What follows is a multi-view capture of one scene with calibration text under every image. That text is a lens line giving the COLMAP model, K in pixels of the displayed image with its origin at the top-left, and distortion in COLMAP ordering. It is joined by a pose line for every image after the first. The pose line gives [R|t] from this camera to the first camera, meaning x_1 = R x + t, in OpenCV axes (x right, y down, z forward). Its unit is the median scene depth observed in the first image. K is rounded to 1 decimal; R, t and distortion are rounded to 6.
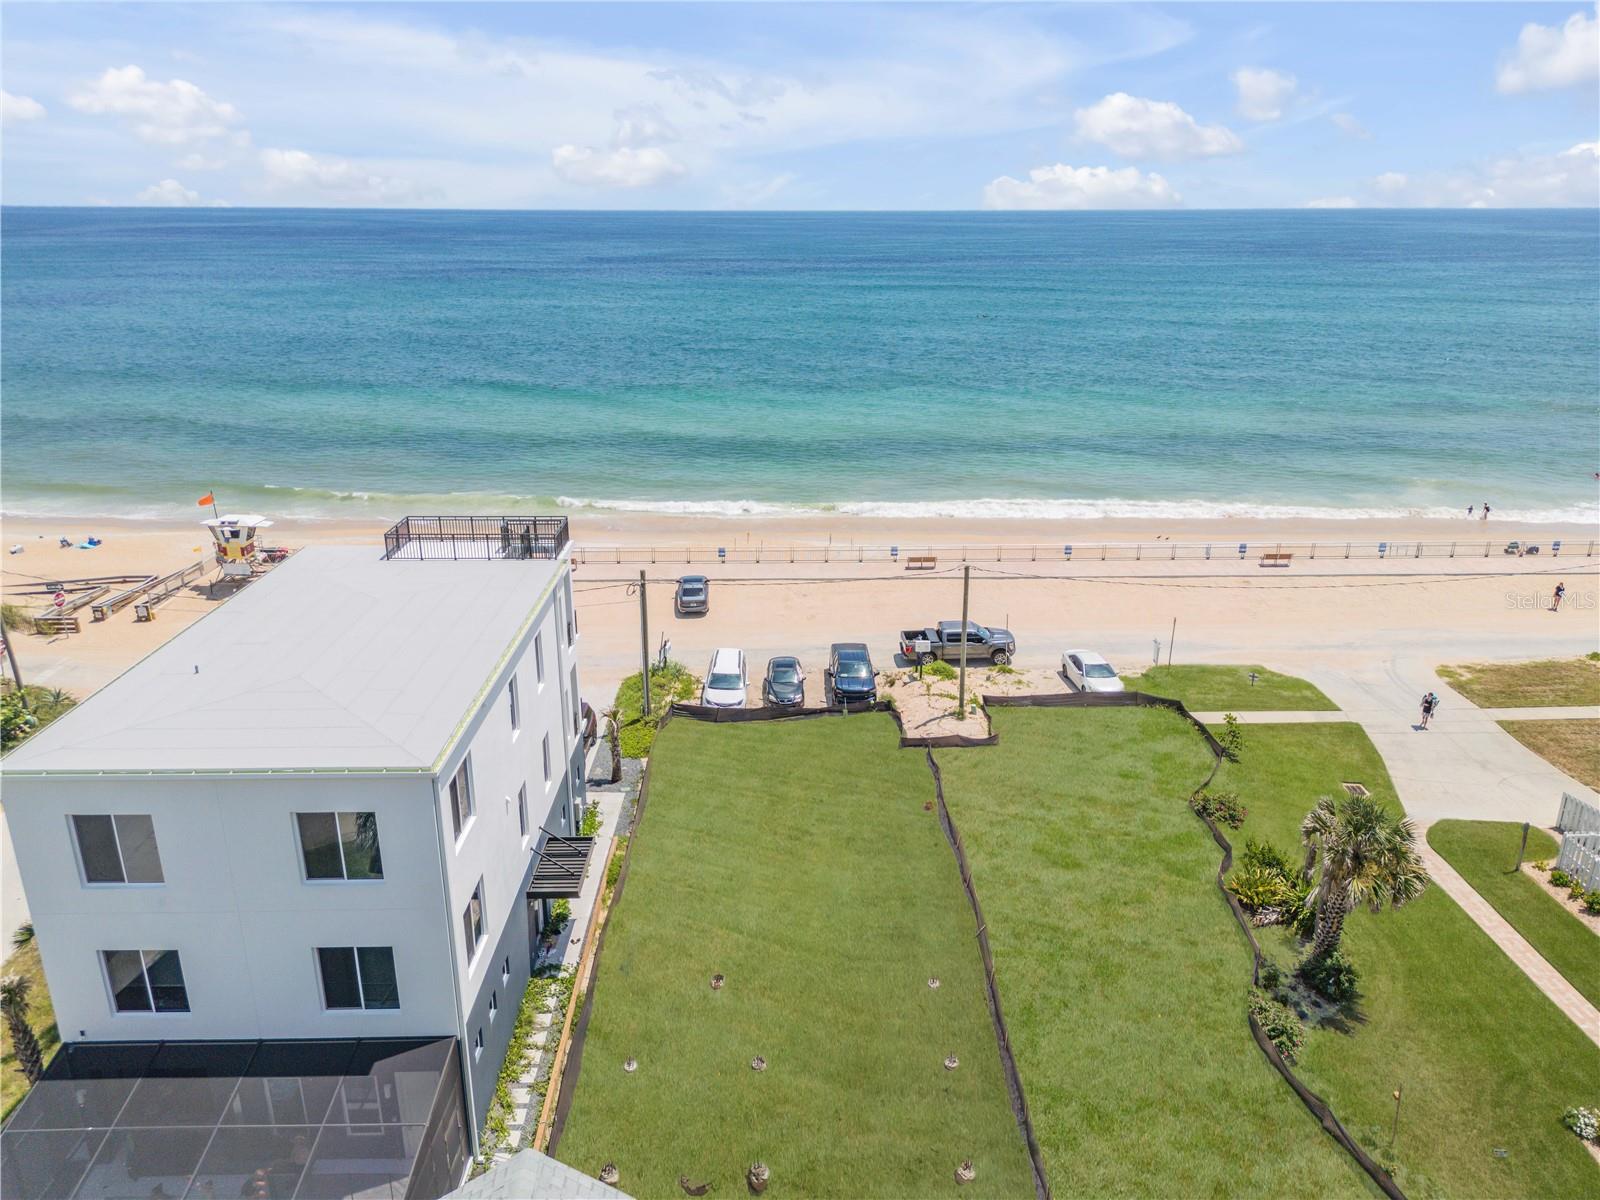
lens RADIAL K [[1122.1, 0, 797.8], [0, 1122.1, 601.6], [0, 0, 1]] dist [0.094782, -0.106740]
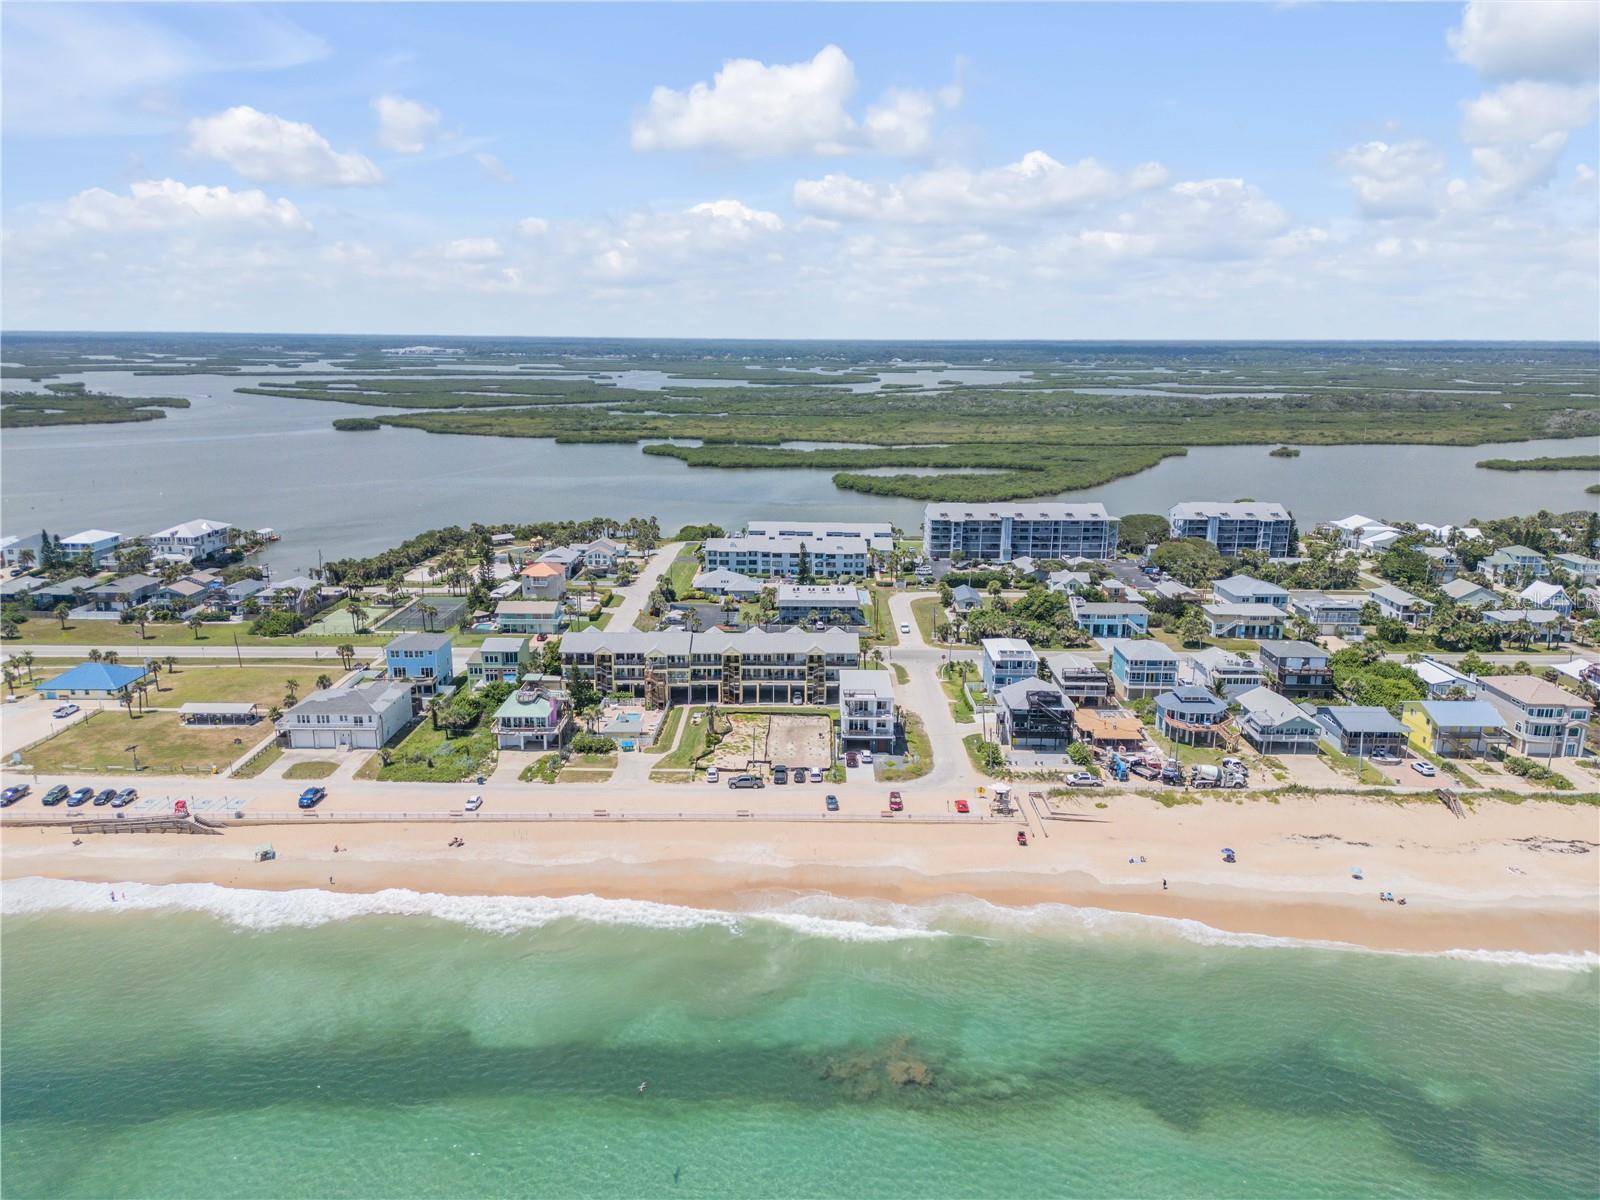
lens RADIAL K [[1122.1, 0, 797.8], [0, 1122.1, 601.6], [0, 0, 1]] dist [0.094782, -0.106740]
pose [[-0.999654, -0.010270, 0.024226, -0.092151], [0.004405, 0.842376, 0.538871, -2.458765], [-0.025942, 0.538792, -0.842040, 3.954934]]
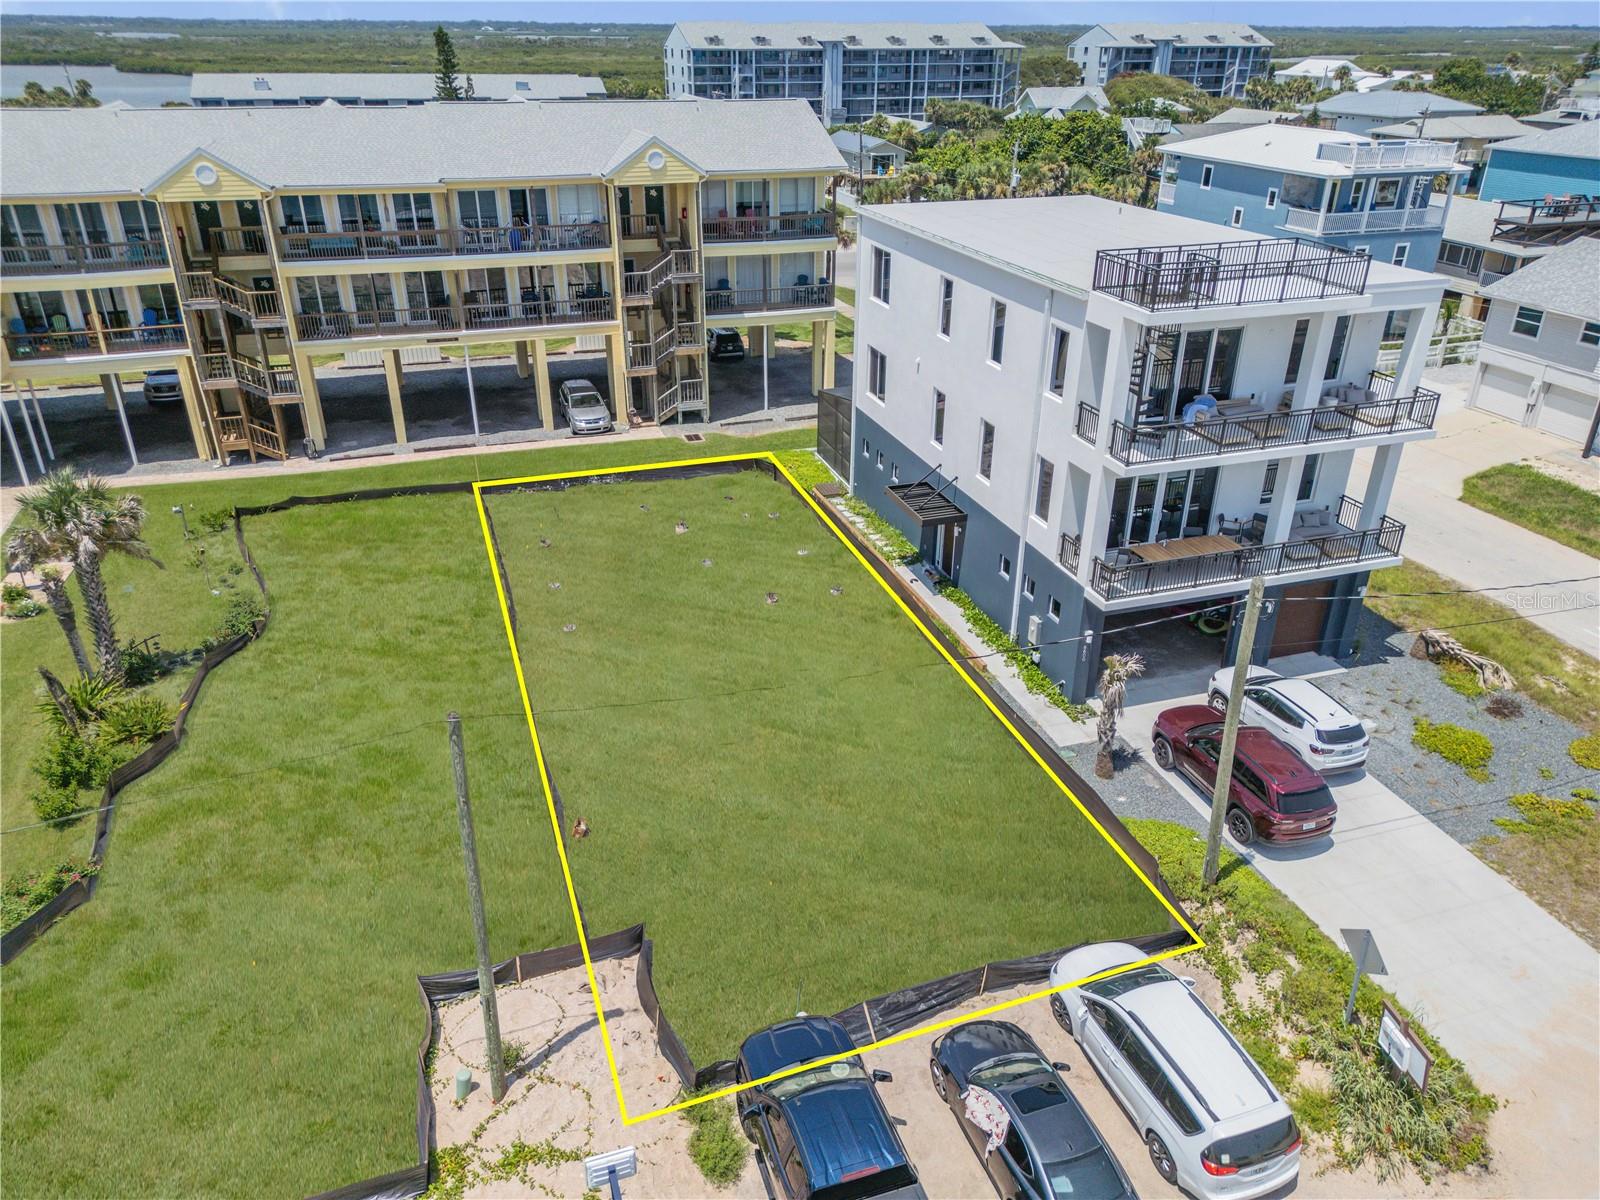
lens RADIAL K [[1126.0, 0, 797.8], [0, 1126.0, 606.9], [0, 0, 1]] dist [0.067921, -0.065910]
pose [[-0.953940, 0.133167, -0.268821, 0.134506], [-0.102623, 0.697164, 0.709529, -0.285652], [0.281898, 0.704435, -0.651387, 1.174051]]
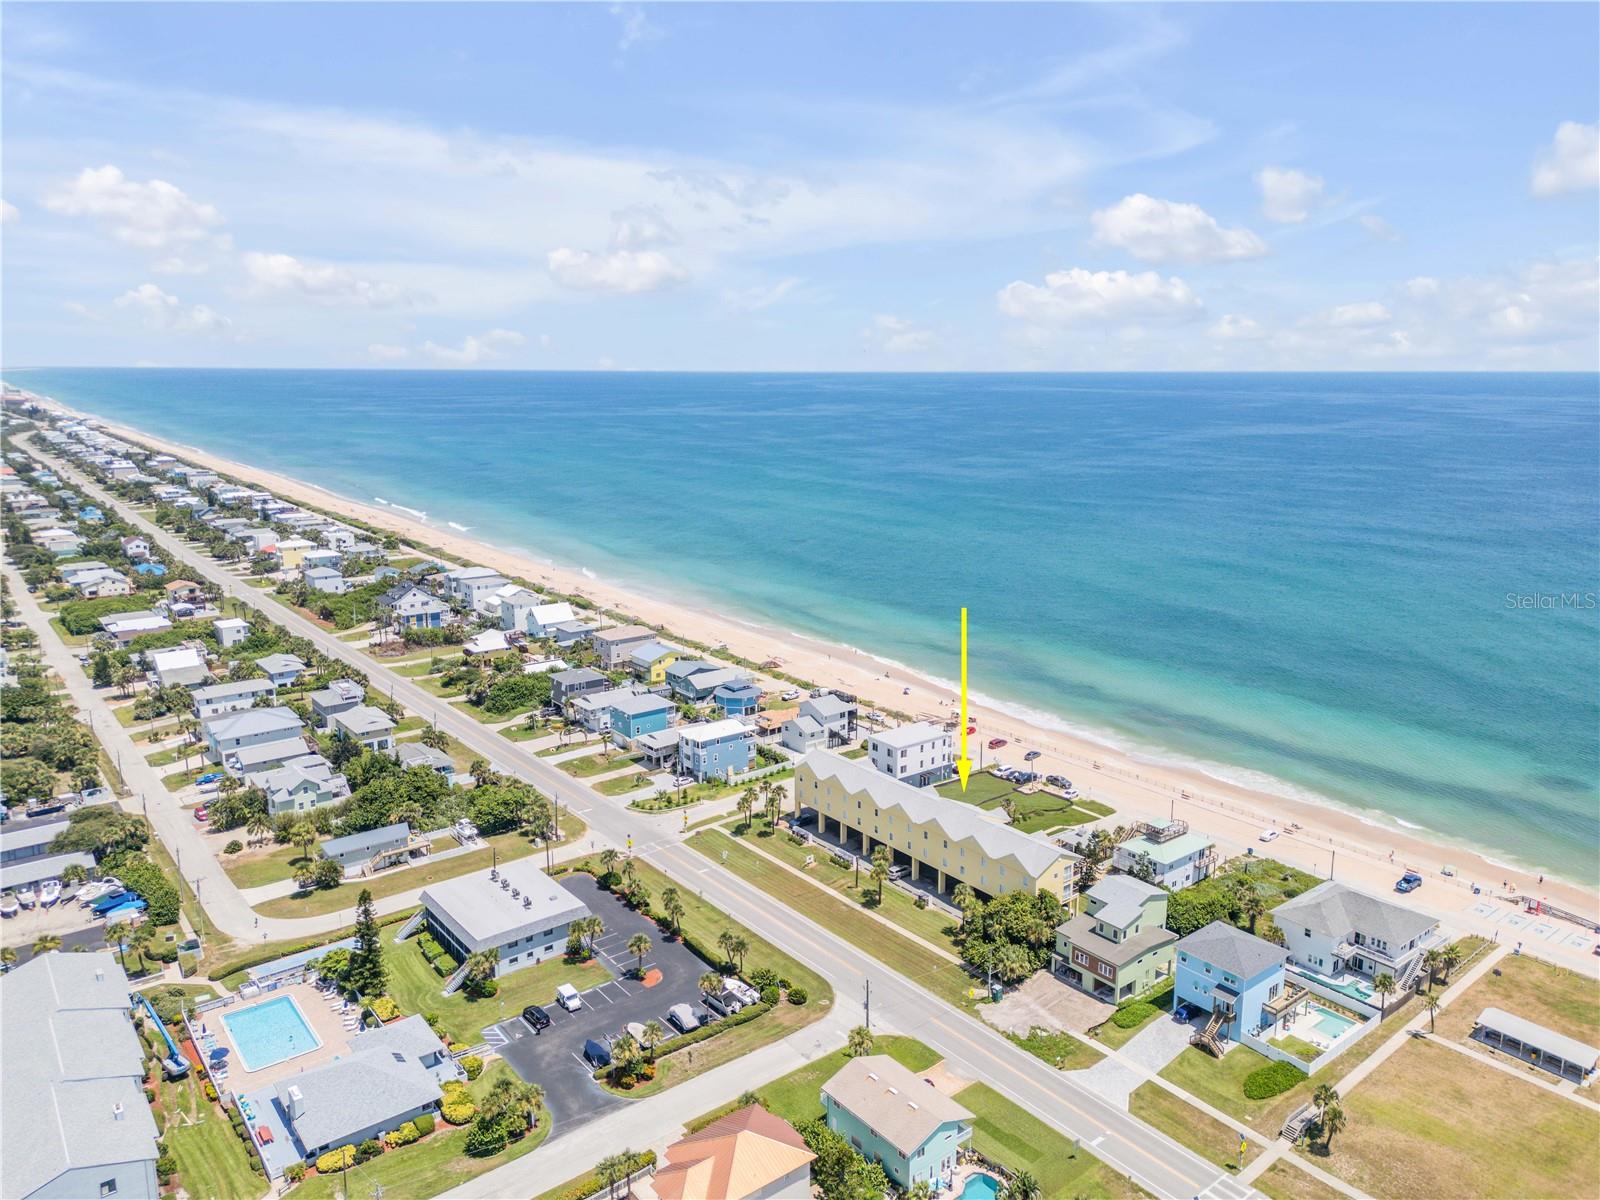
lens RADIAL K [[1122.1, 0, 797.8], [0, 1122.1, 601.6], [0, 0, 1]] dist [0.094782, -0.106740]
pose [[0.605074, 0.166813, -0.778498, 3.108318], [-0.265653, 0.964069, 0.000102, -0.397776], [0.750543, 0.206748, 0.627647, -2.860317]]
